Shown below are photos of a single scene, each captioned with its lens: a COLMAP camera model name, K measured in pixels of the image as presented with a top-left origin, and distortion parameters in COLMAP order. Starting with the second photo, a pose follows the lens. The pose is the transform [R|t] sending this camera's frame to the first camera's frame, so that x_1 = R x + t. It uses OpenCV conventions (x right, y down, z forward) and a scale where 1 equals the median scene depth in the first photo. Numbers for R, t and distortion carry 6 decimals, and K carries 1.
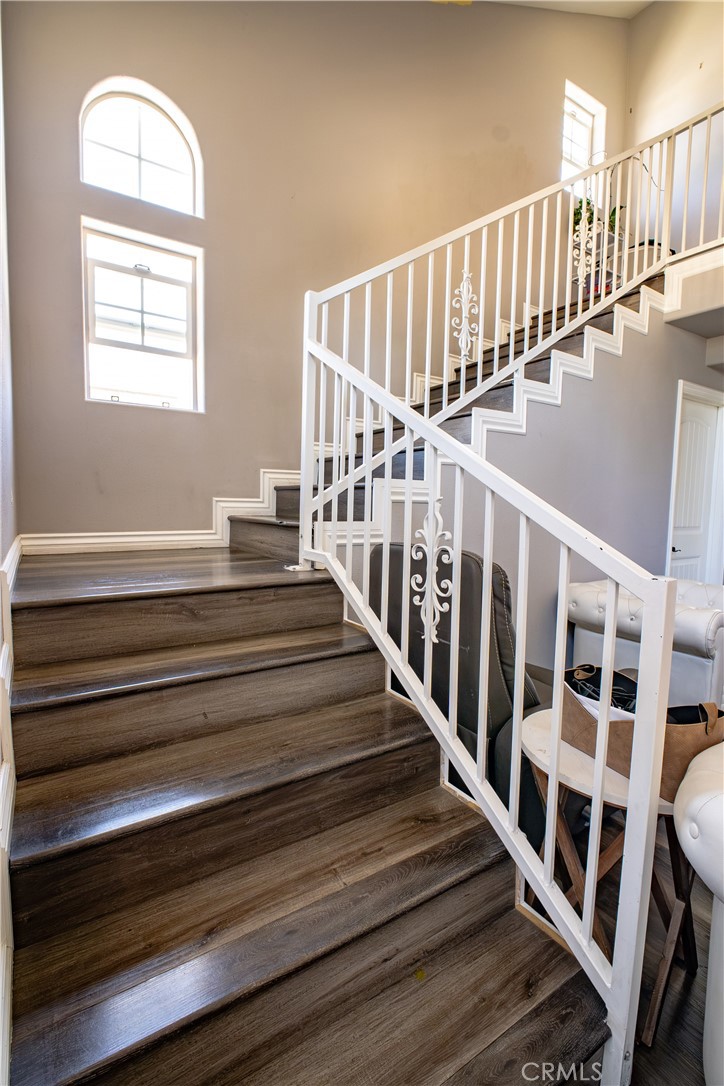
lens RADIAL K [[522.5, 0, 363.8], [0, 522.5, 535.5], [0, 0, 1]] dist [0.032438, 0.000016]
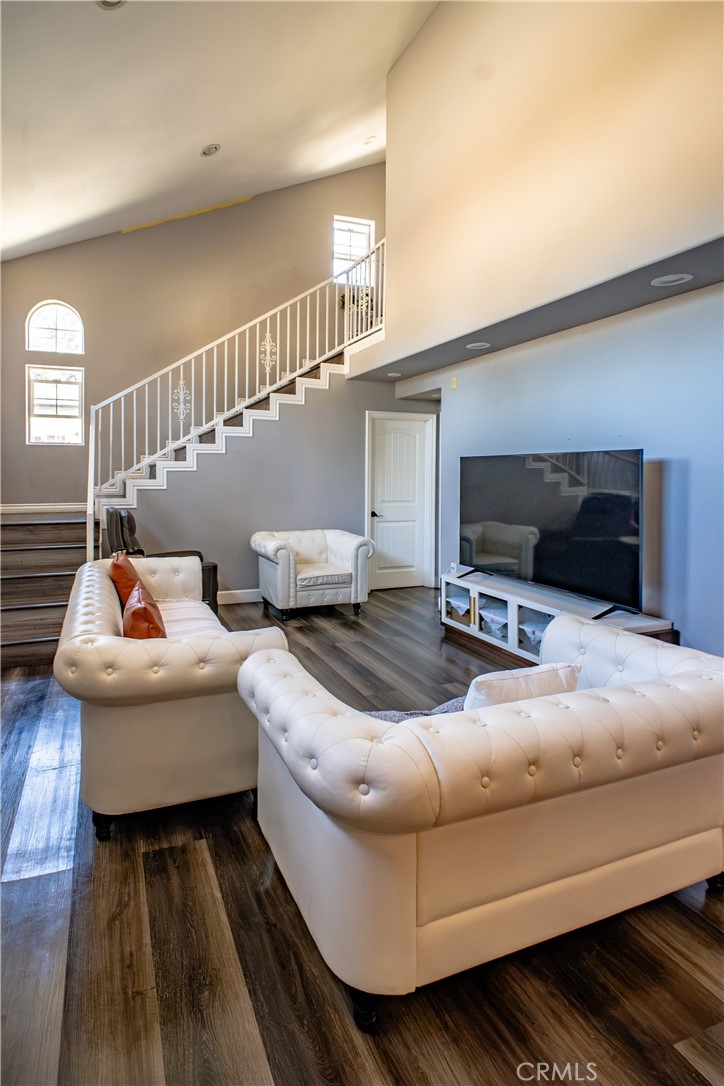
lens RADIAL K [[626.0, 0, 356.3], [0, 626.0, 481.9], [0, 0, 1]] dist [0.000110, -0.000060]
pose [[0.970873, 0.008684, -0.239437, 1.374413], [-0.011494, 0.999880, -0.010346, -0.070657], [0.239318, 0.012796, 0.970857, -1.182553]]
